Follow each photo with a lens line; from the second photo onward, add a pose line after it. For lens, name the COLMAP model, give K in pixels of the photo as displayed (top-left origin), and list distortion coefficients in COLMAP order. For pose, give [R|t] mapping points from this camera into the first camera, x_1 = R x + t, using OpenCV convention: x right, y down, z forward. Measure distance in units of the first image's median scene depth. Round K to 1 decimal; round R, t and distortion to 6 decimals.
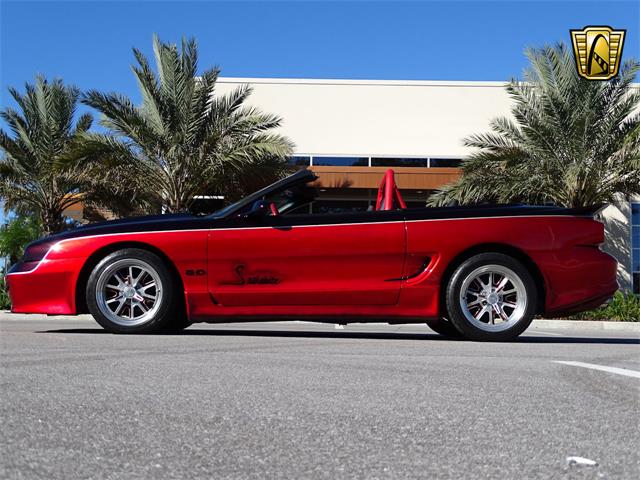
lens RADIAL K [[860.9, 0, 320.0], [0, 860.9, 240.0], [0, 0, 1]] dist [0.002068, -0.002943]
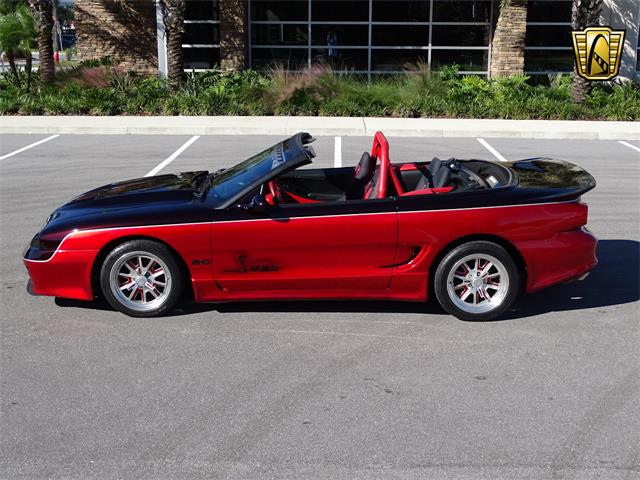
lens RADIAL K [[858.0, 0, 320.0], [0, 858.0, 240.0], [0, 0, 1]] dist [0.000599, 0.013674]
pose [[0.999946, -0.009365, -0.004423, 0.008479], [0.010301, 0.943391, 0.331522, -0.339011], [0.001068, -0.331550, 0.943437, 0.002965]]
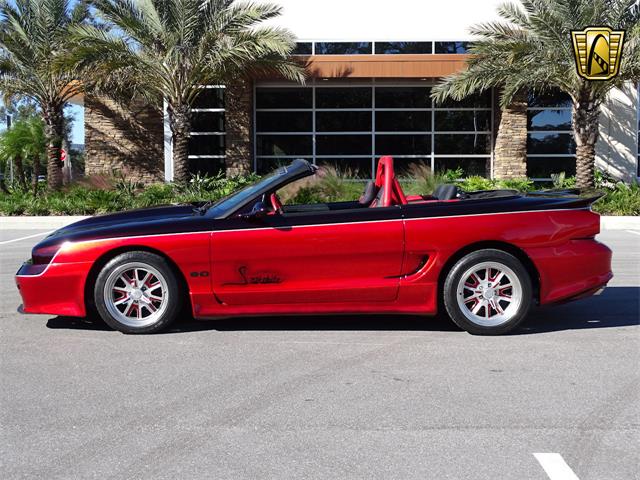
lens RADIAL K [[860.9, 0, 320.0], [0, 860.9, 240.0], [0, 0, 1]] dist [0.002068, -0.002943]
pose [[0.999782, -0.018716, -0.009273, 0.009448], [0.020029, 0.984997, 0.171404, -0.174668], [0.005926, -0.171552, 0.985157, -0.004125]]
